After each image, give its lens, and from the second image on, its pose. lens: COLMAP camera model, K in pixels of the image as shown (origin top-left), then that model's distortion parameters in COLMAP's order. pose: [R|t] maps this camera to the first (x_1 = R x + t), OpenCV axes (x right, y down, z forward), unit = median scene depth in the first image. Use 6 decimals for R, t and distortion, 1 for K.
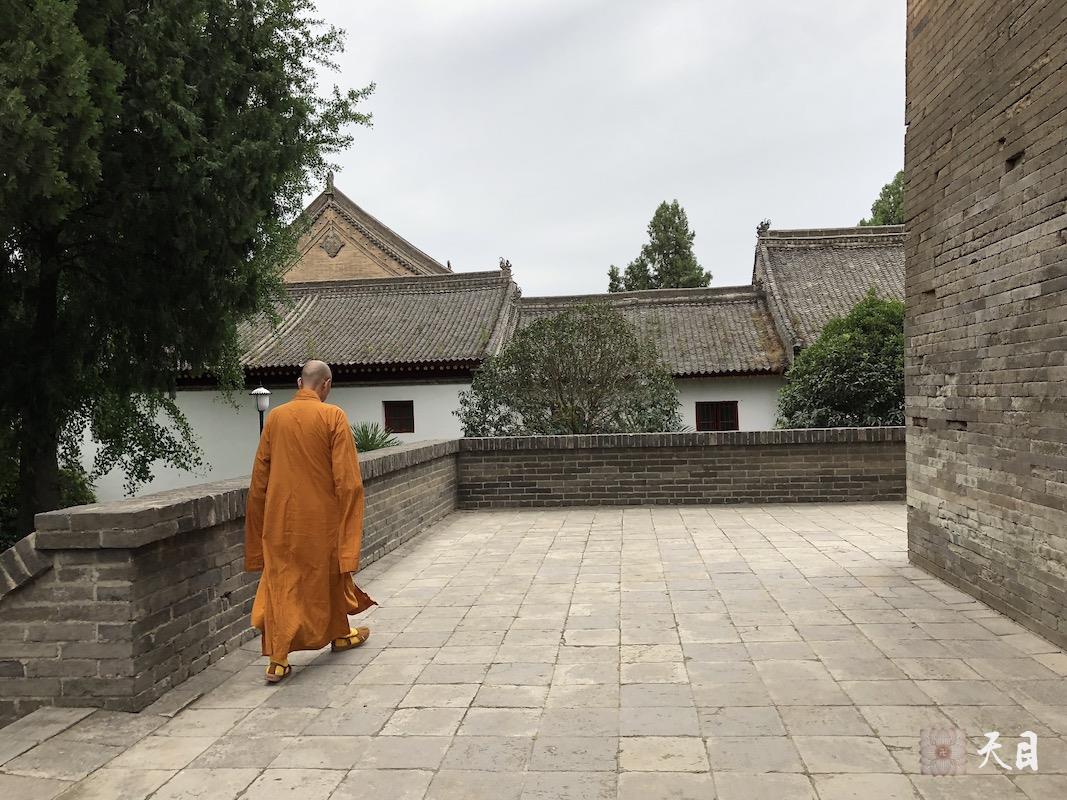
lens RADIAL K [[877.7, 0, 535.3], [0, 877.7, 377.9], [0, 0, 1]] dist [0.037485, -0.010190]
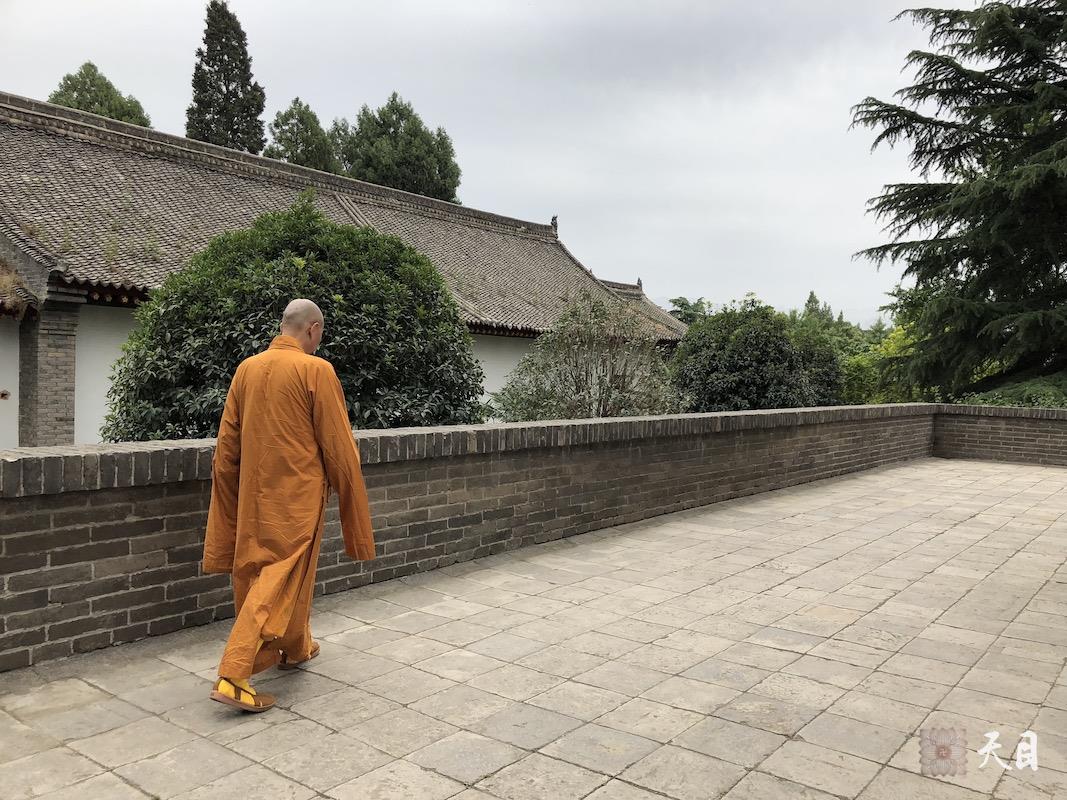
lens RADIAL K [[866.1, 0, 556.9], [0, 866.1, 392.1], [0, 0, 1]] dist [0.020281, -0.000521]
pose [[0.509016, 0.021566, 0.860487, -0.066387], [-0.072387, 0.997217, 0.017828, 0.019376], [-0.857708, -0.071363, 0.509161, 0.665243]]
